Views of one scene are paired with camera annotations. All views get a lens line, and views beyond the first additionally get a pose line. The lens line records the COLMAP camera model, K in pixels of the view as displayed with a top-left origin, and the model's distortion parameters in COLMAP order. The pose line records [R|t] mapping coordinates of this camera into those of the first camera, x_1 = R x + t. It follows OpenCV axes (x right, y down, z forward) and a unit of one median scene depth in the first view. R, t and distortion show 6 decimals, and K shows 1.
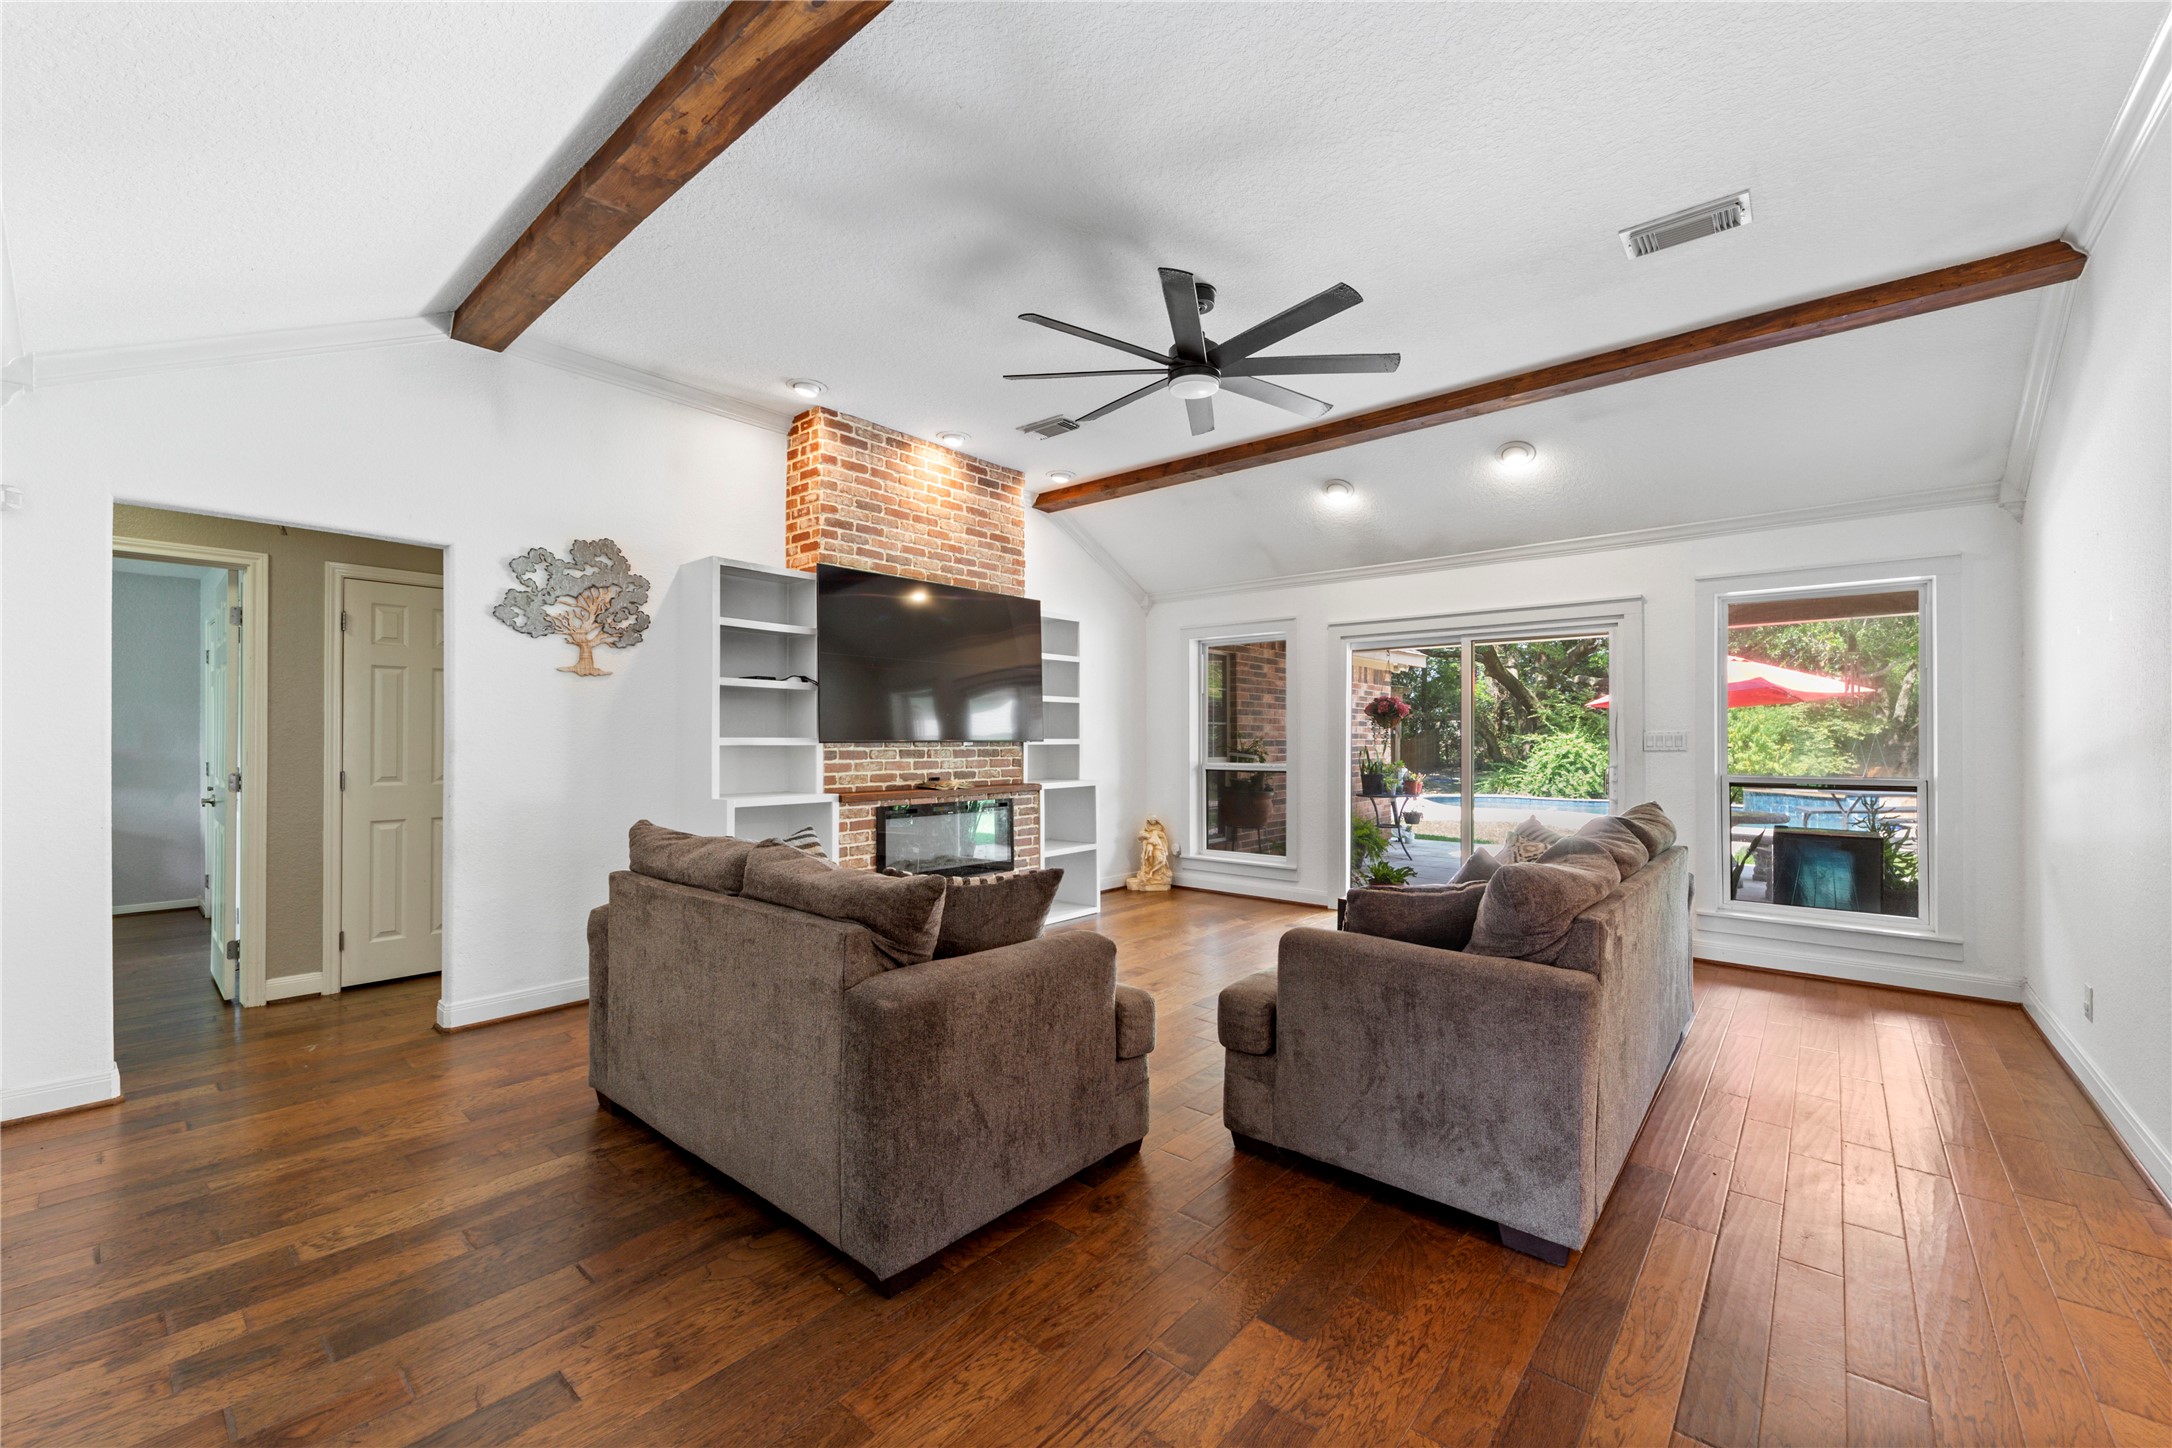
lens RADIAL K [[865.0, 0, 1097.3], [0, 865.0, 734.1], [0, 0, 1]] dist [-0.001614, 0.000038]
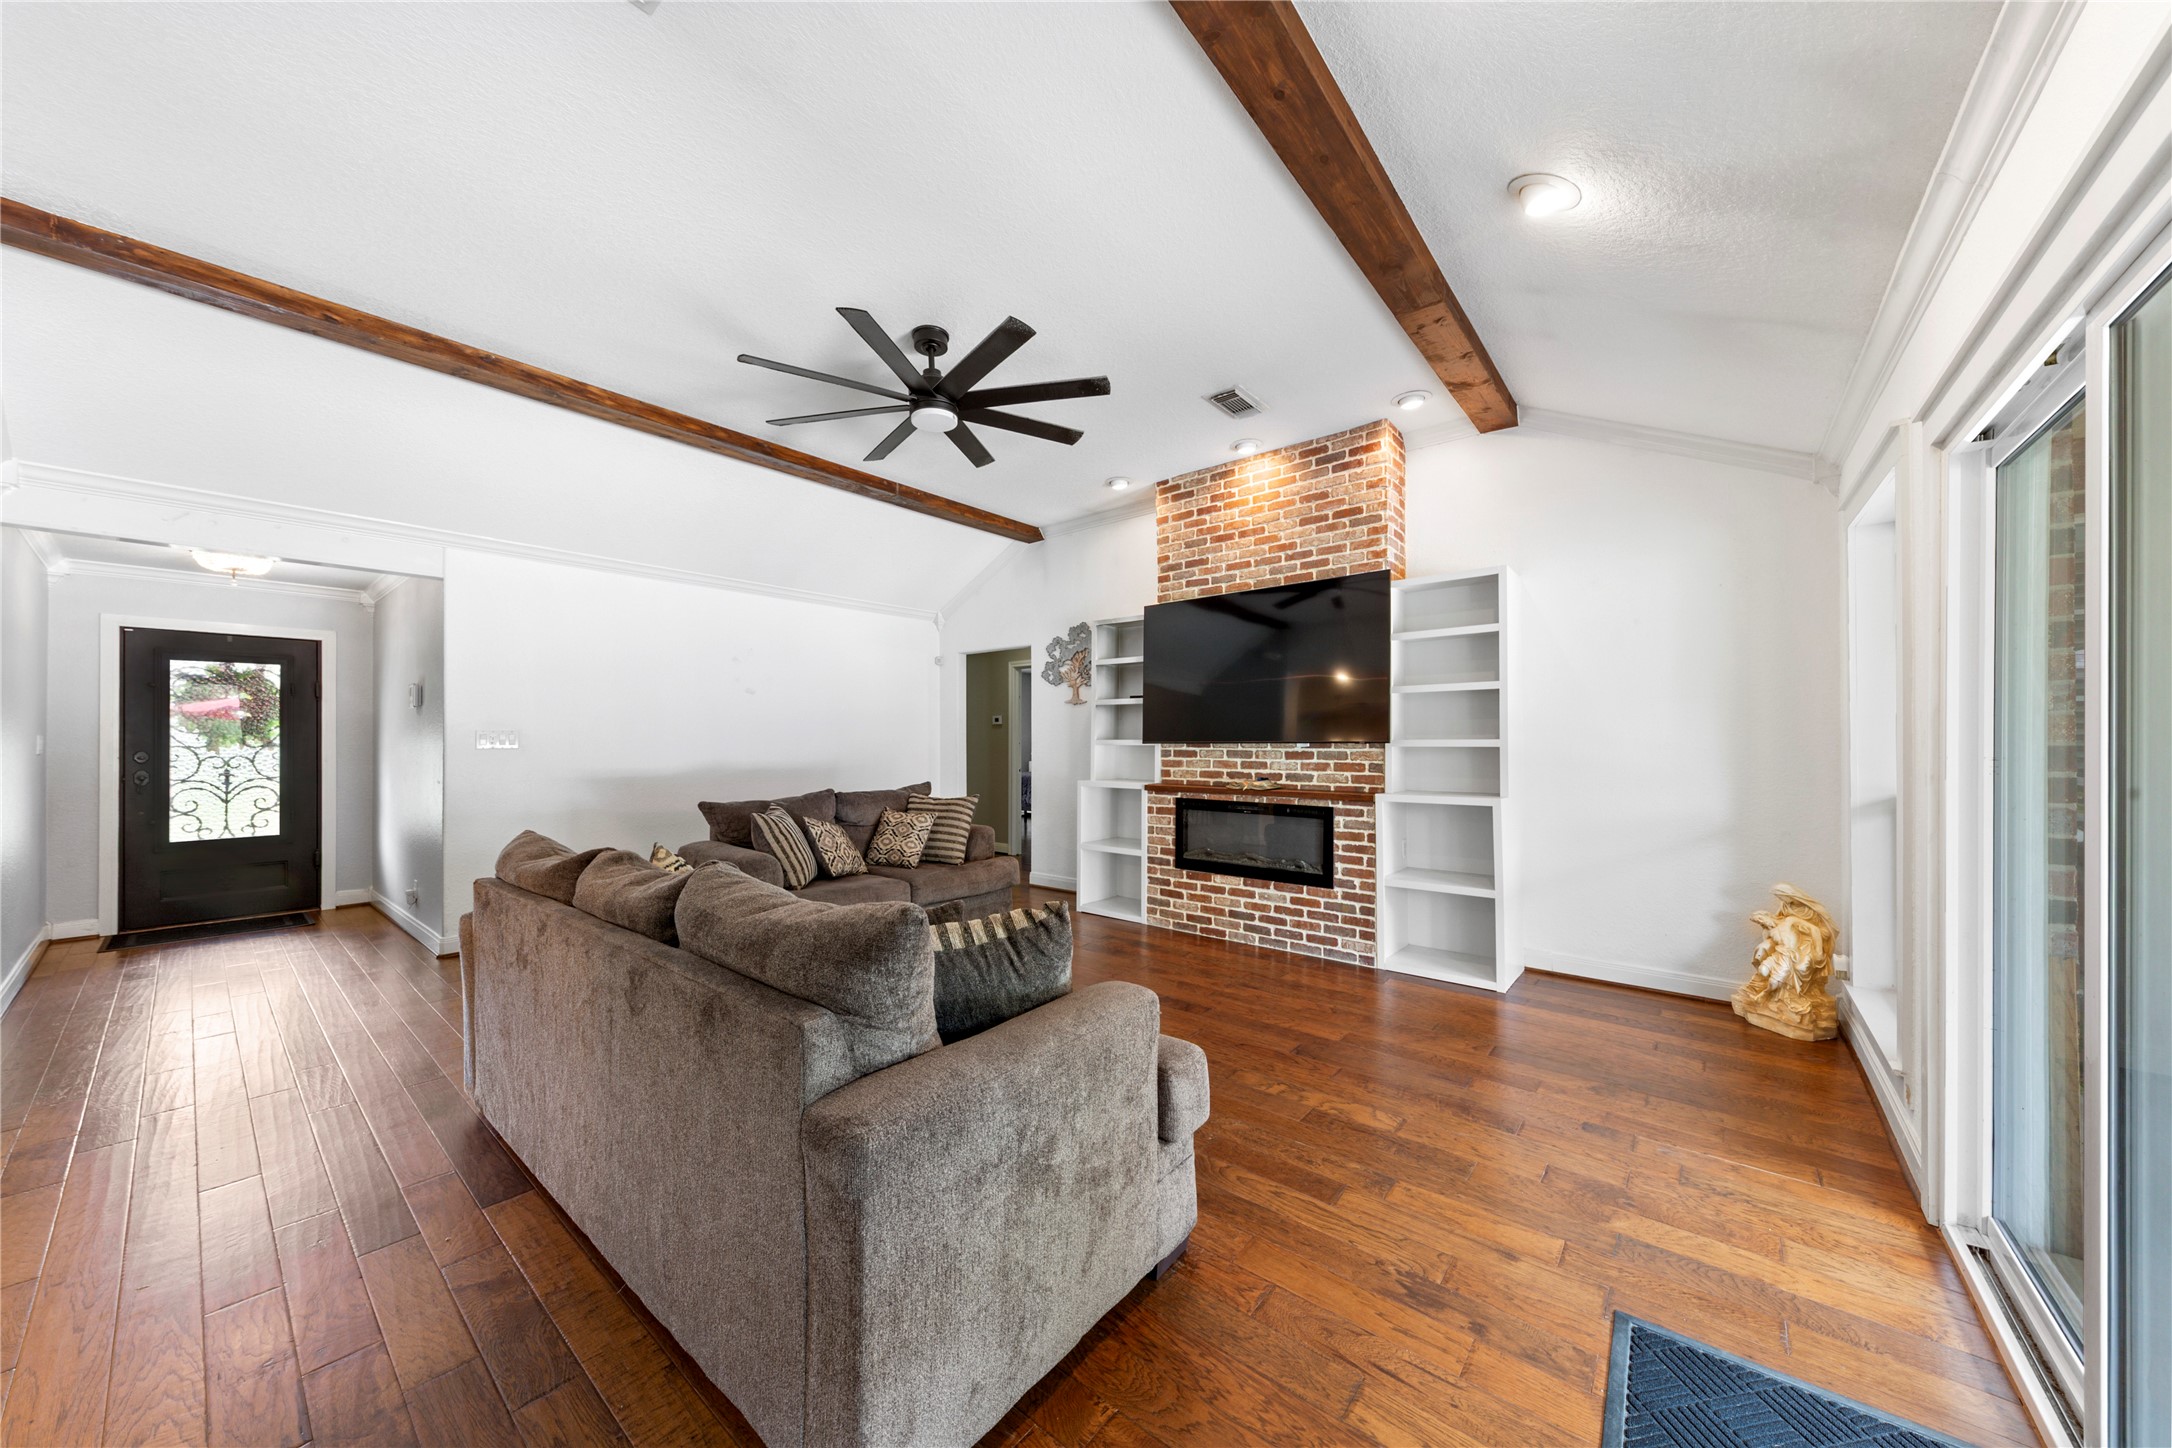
lens RADIAL K [[740.7, 0, 1084.2], [0, 740.7, 736.7], [0, 0, 1]] dist [-0.000257, -0.000358]
pose [[-0.001039, -0.006341, -0.999979, 0.722049], [0.007323, 0.999953, -0.006348, 0.005676], [0.999973, -0.007330, -0.000993, 0.822204]]
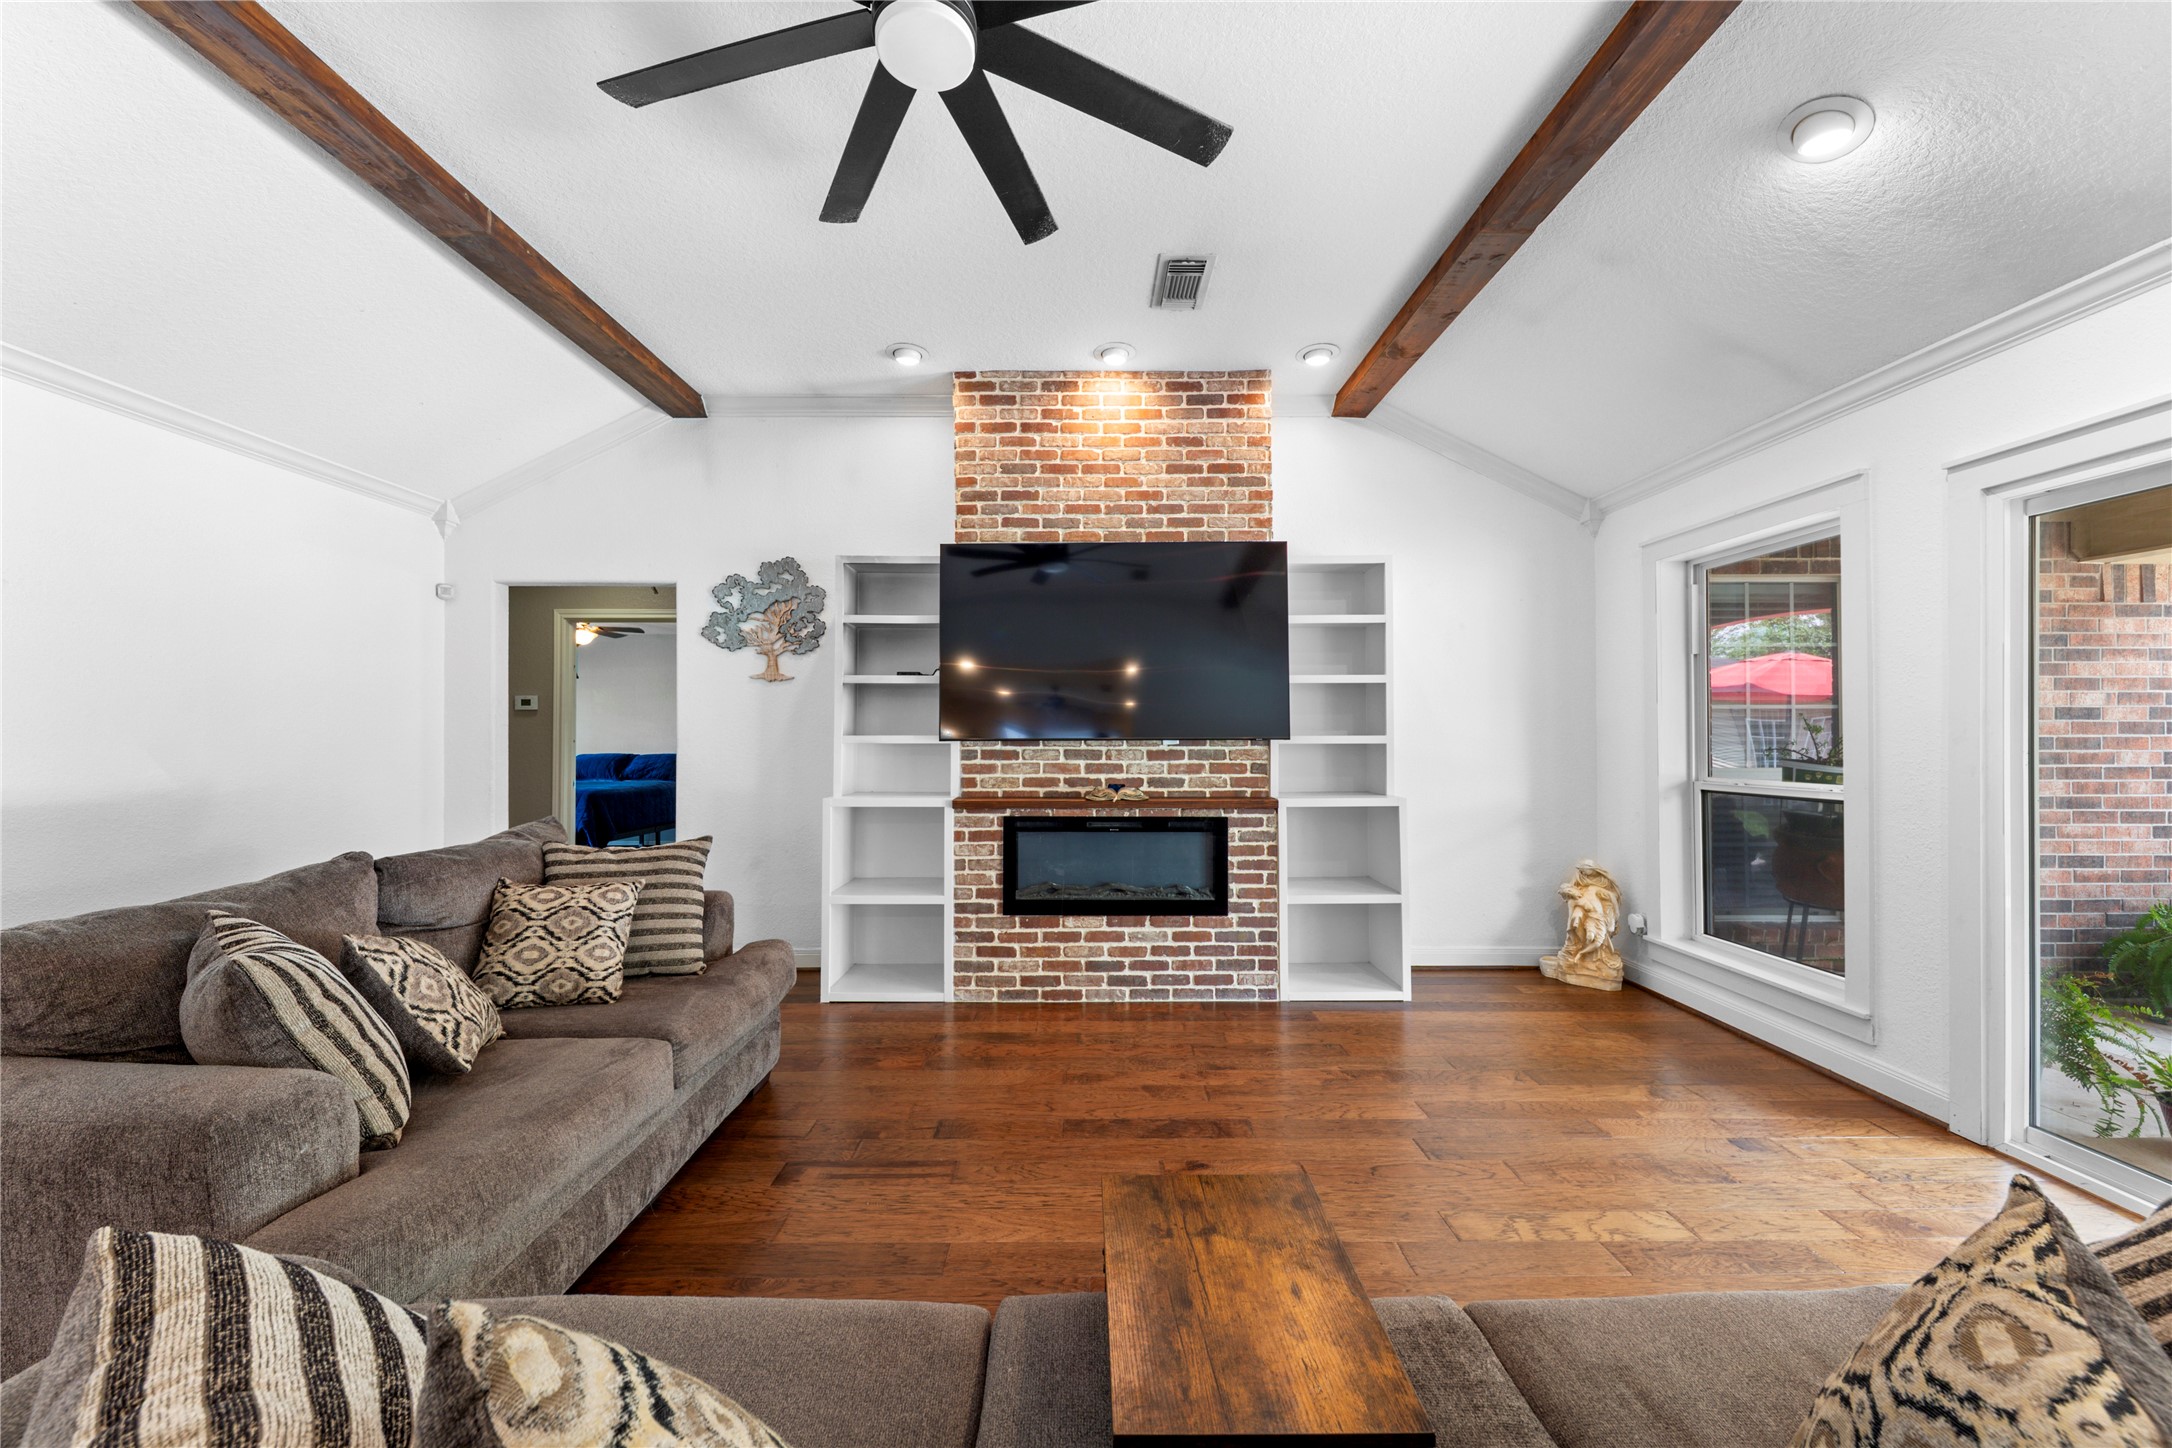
lens RADIAL K [[761.8, 0, 1082.6], [0, 761.8, 729.3], [0, 0, 1]] dist [0.000008, 0.000065]
pose [[0.643134, -0.008744, -0.765703, 0.349754], [0.006313, 0.999961, -0.006116, 0.003304], [0.765727, -0.000900, 0.643165, 0.541086]]
